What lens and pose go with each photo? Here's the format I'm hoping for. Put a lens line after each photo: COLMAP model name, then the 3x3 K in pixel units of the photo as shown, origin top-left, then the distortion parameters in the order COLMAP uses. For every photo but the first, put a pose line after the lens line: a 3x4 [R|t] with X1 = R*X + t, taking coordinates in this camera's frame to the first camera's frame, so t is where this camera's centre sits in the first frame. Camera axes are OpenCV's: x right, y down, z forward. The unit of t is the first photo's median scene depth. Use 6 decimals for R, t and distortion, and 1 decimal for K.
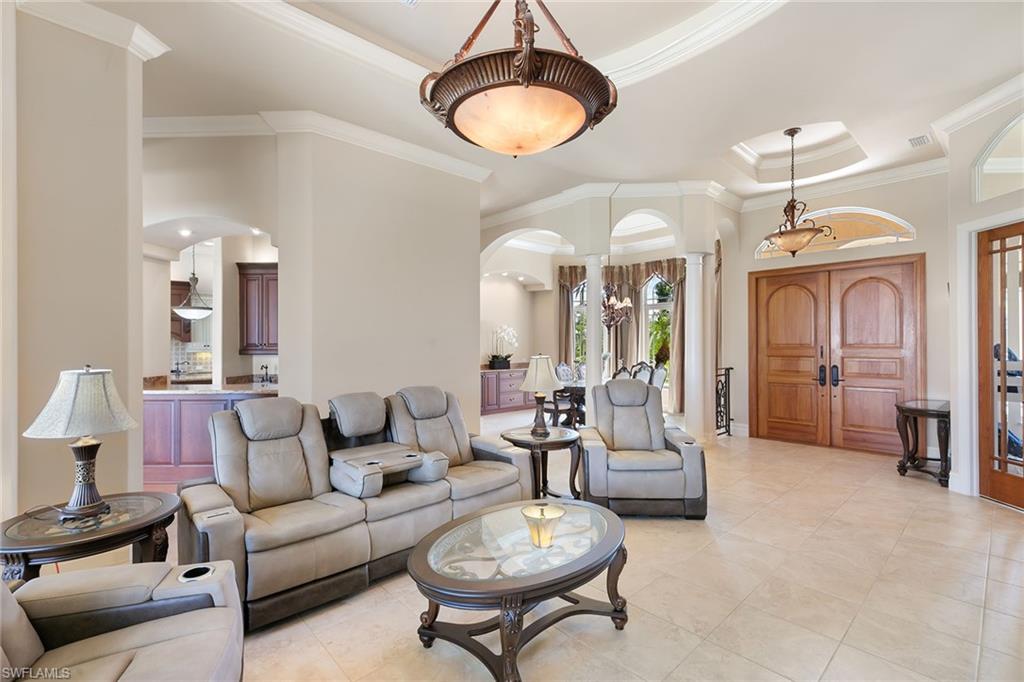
lens RADIAL K [[458.2, 0, 510.0], [0, 458.2, 342.0], [0, 0, 1]] dist [0.010675, -0.001031]
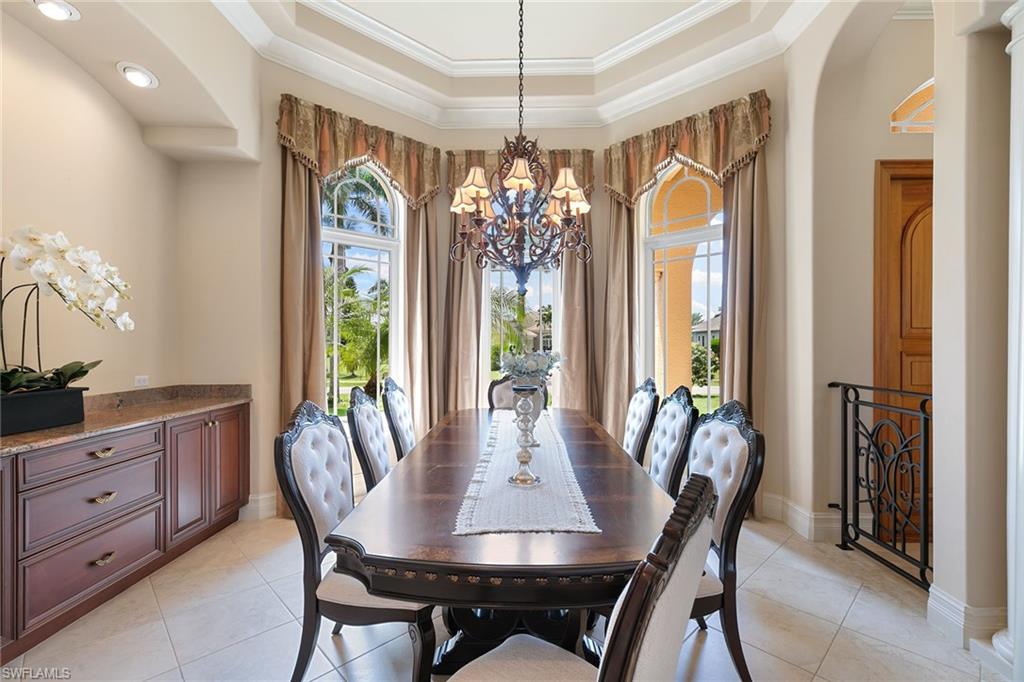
lens RADIAL K [[458.2, 0, 512.4], [0, 458.2, 341.5], [0, 0, 1]] dist [0.010675, -0.001031]
pose [[0.688908, 0.005874, 0.724825, -0.031443], [-0.008269, 0.999966, -0.000245, 0.021729], [-0.724802, -0.005825, 0.688933, 1.018890]]
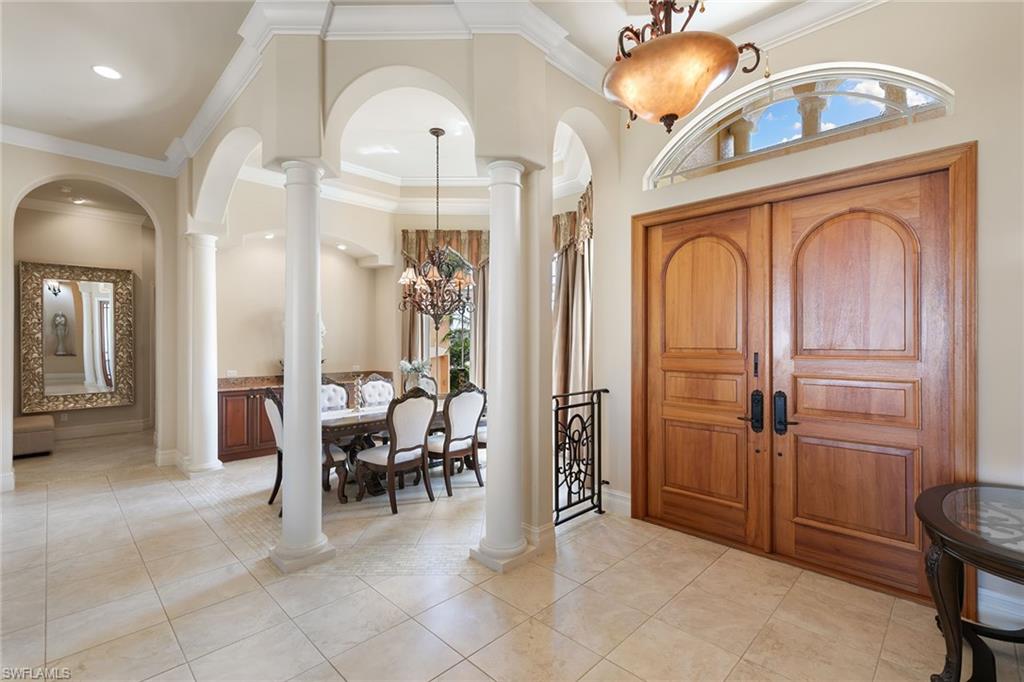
lens RADIAL K [[458.2, 0, 508.5], [0, 458.2, 342.9], [0, 0, 1]] dist [0.010675, -0.001031]
pose [[0.999091, 0.005174, 0.042317, 0.374658], [-0.005309, 0.999981, 0.003075, -0.002136], [-0.042300, -0.003297, 0.999100, 0.495049]]
